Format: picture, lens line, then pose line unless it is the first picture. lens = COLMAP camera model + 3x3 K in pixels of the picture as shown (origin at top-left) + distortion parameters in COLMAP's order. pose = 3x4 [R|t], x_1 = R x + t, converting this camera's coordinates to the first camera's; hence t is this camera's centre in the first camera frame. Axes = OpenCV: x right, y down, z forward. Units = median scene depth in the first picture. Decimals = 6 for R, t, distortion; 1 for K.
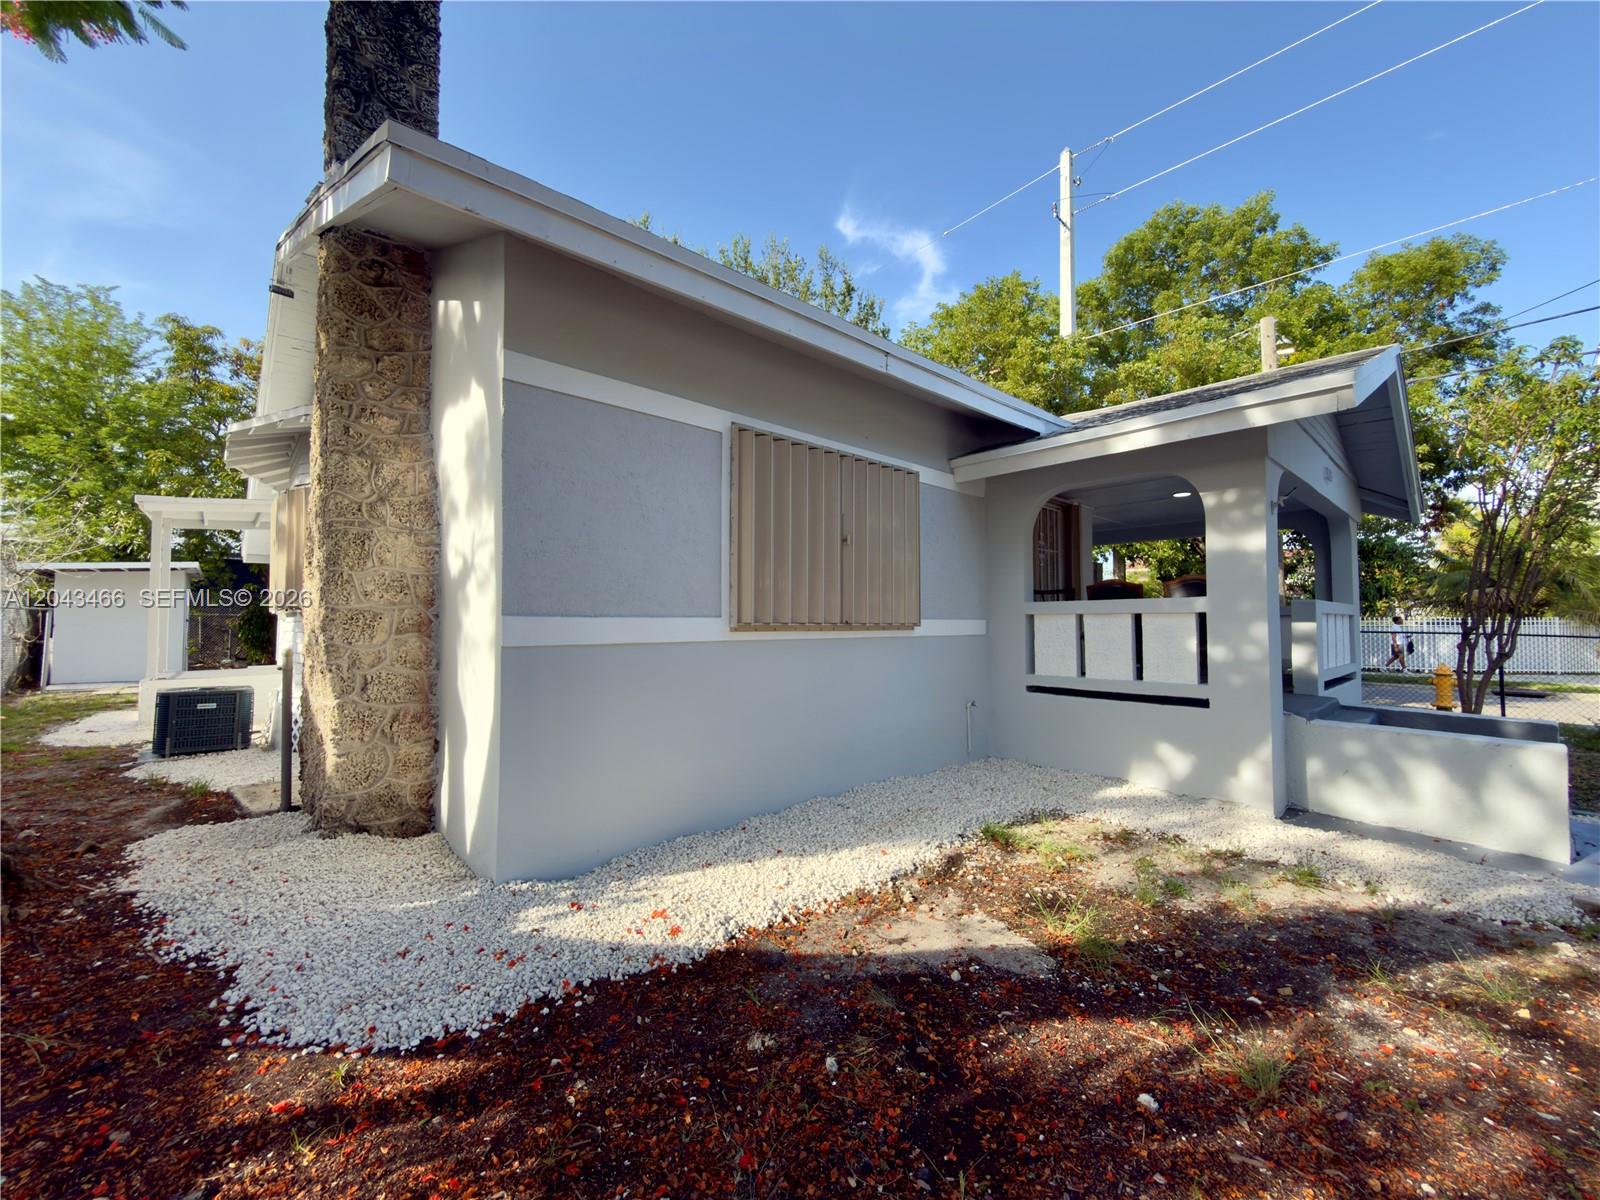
lens RADIAL K [[633.5, 0, 800.0], [0, 633.5, 600.0], [0, 0, 1]] dist [-0.011449, 0.005991]
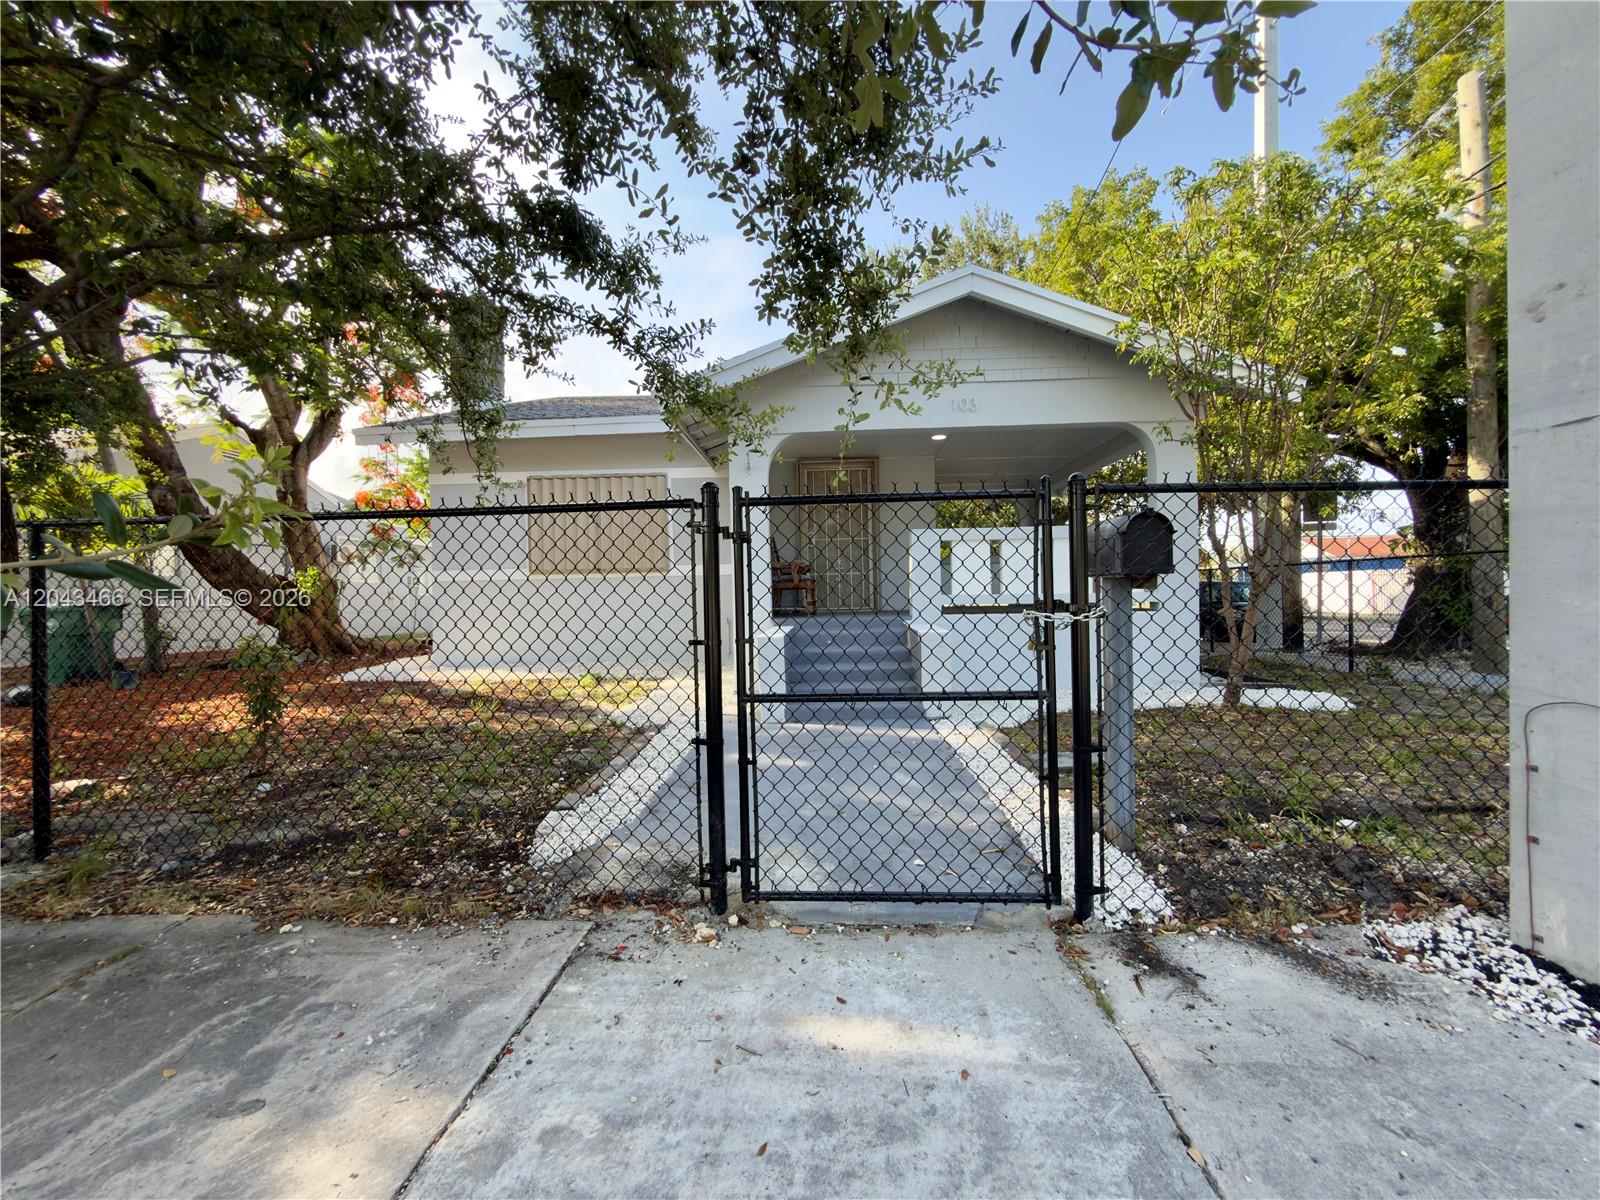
lens RADIAL K [[633.5, 0, 800.0], [0, 633.5, 600.0], [0, 0, 1]] dist [-0.011449, 0.005991]
pose [[0.703270, -0.013436, -0.710795, 2.086000], [0.046241, 0.998569, 0.026876, 0.120608], [0.709417, -0.051769, 0.702885, 0.137552]]
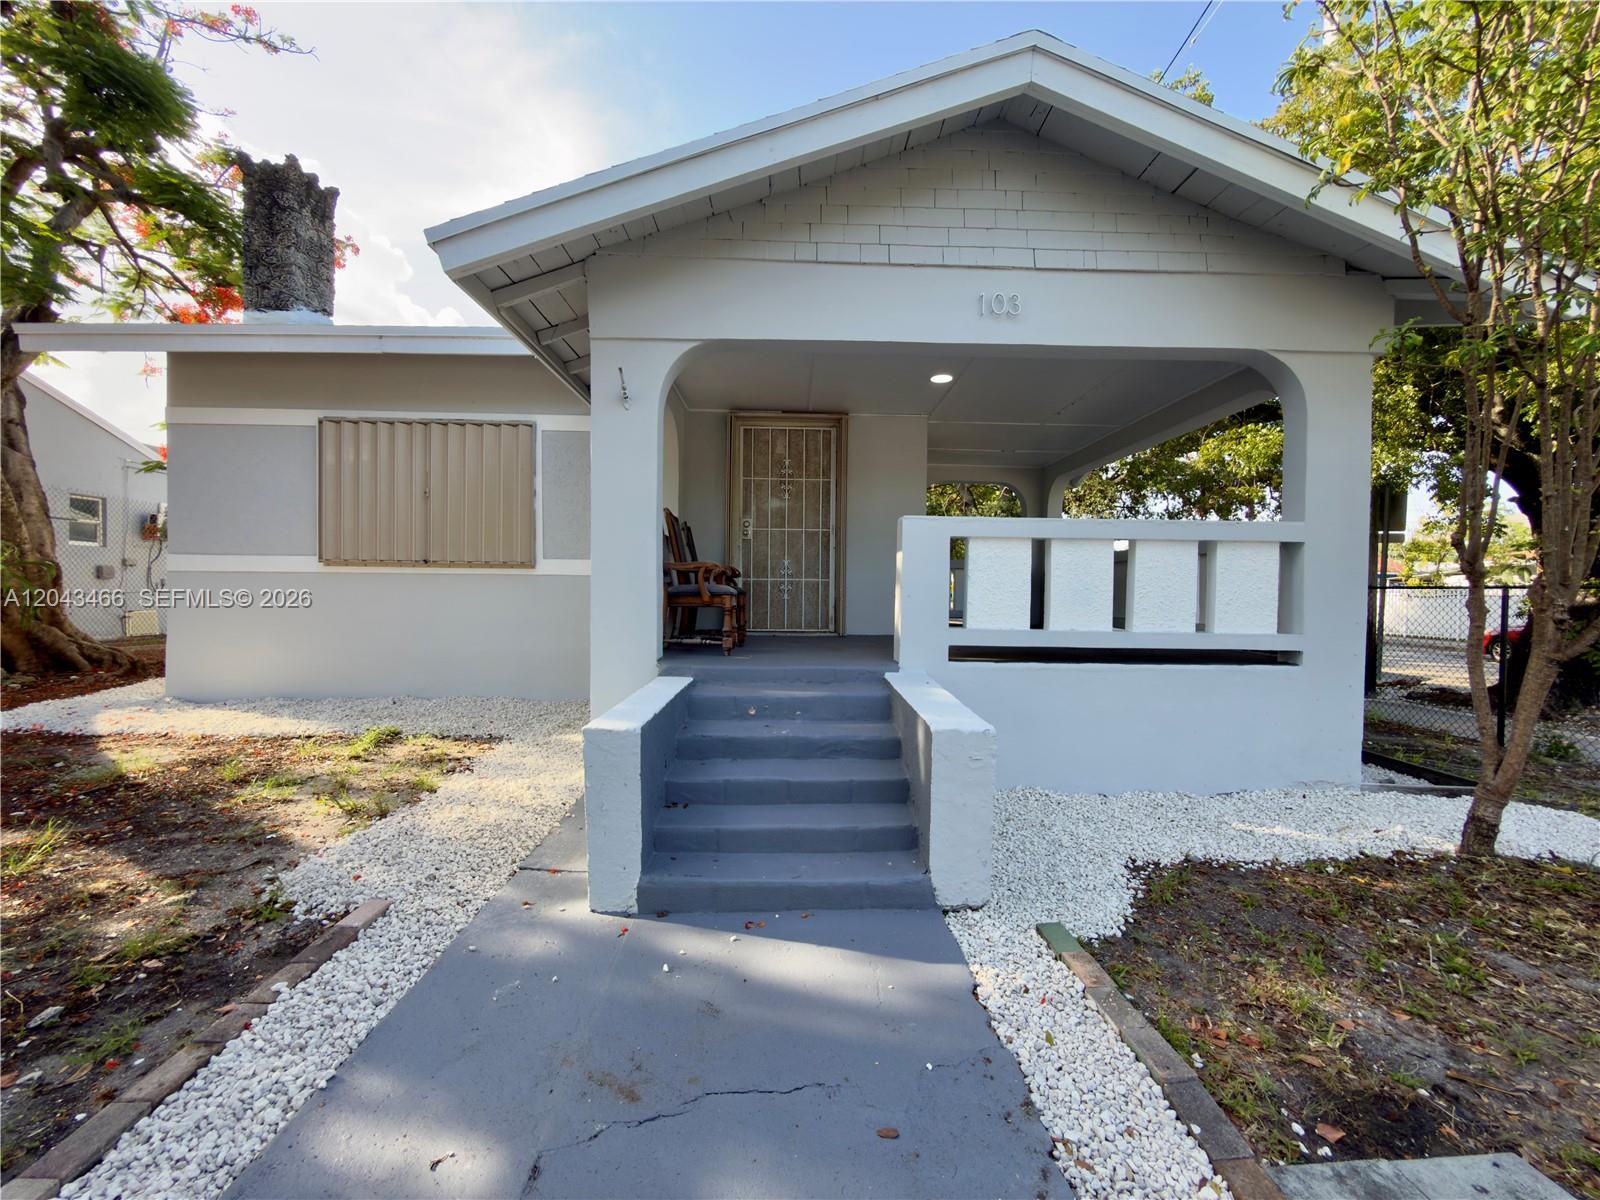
lens RADIAL K [[633.5, 0, 800.0], [0, 633.5, 600.0], [0, 0, 1]] dist [-0.011449, 0.005991]
pose [[0.755310, 0.013077, -0.655237, 1.660118], [0.011478, 0.999384, 0.033177, 0.094252], [0.655267, -0.032580, 0.754694, 0.639959]]
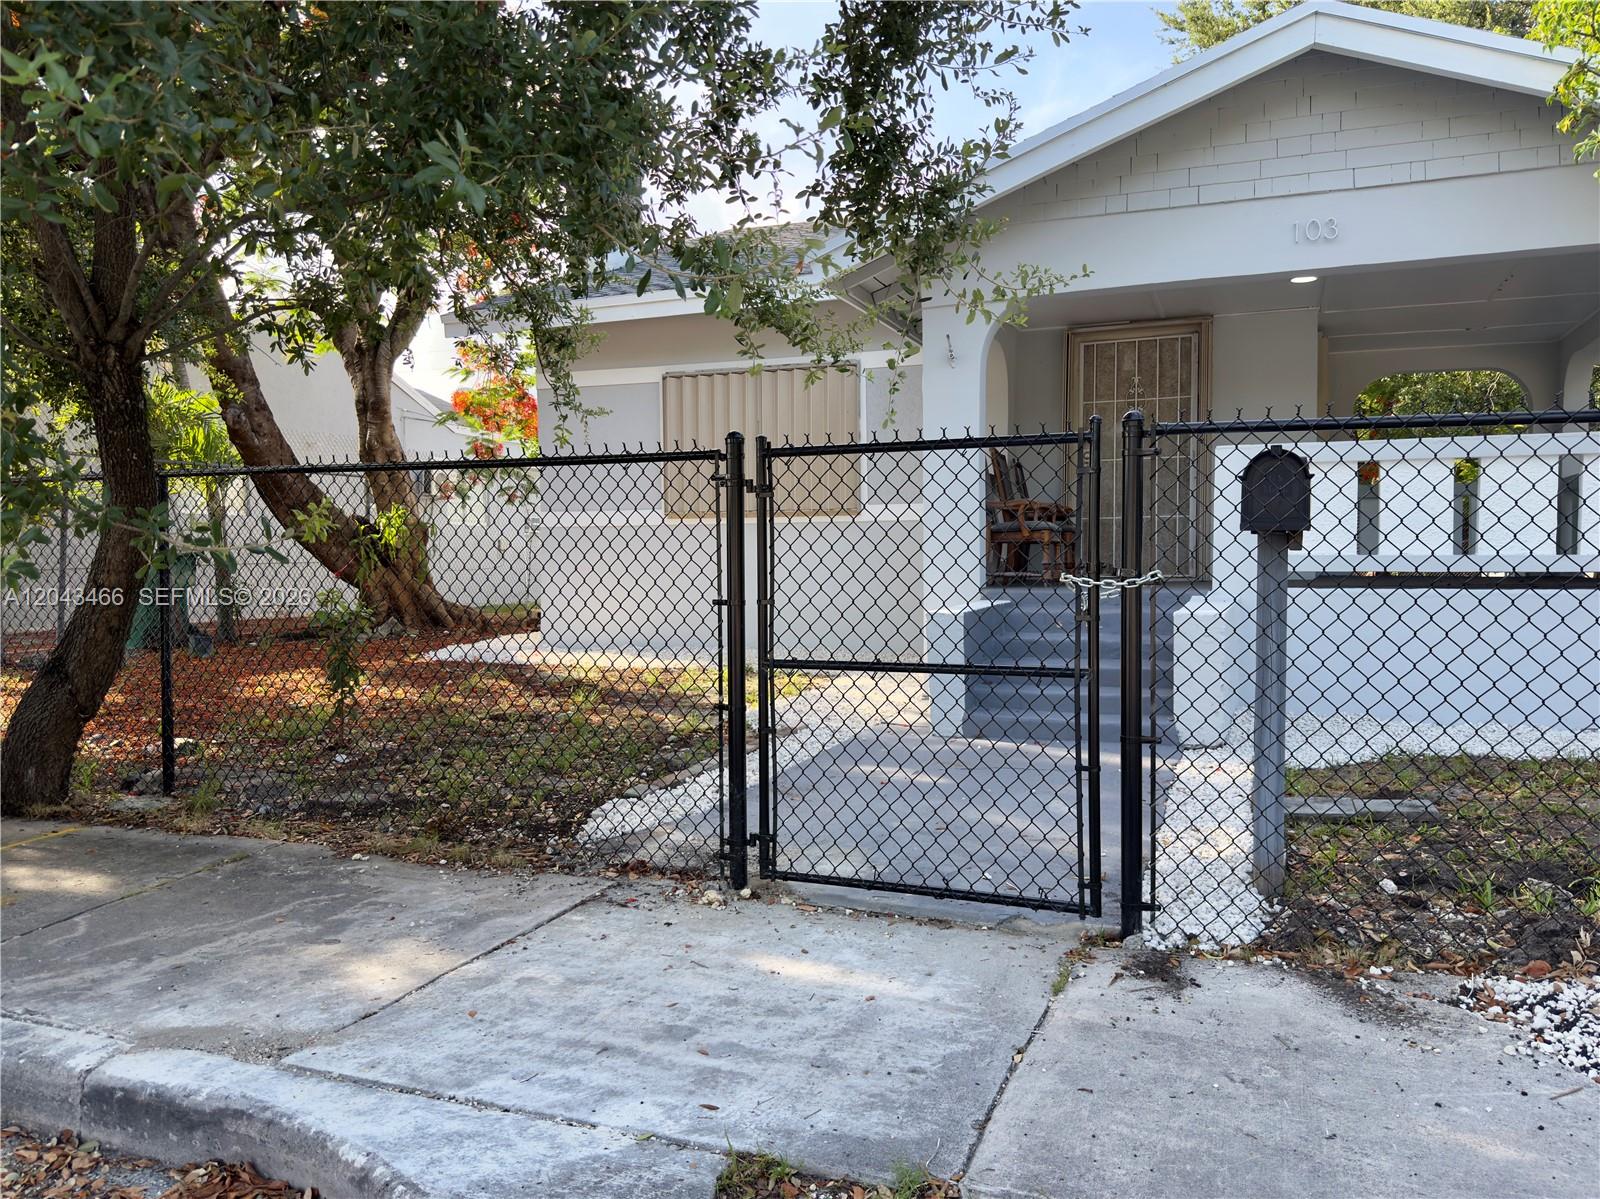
lens RADIAL K [[1143.8, 0, 800.0], [0, 1143.8, 599.5], [0, 0, 1]] dist [0.064332, -0.112863]
pose [[0.437323, 0.027632, -0.898880, 2.454371], [0.038112, 0.998060, 0.049223, 0.121984], [0.898497, -0.055784, 0.435421, 0.111748]]
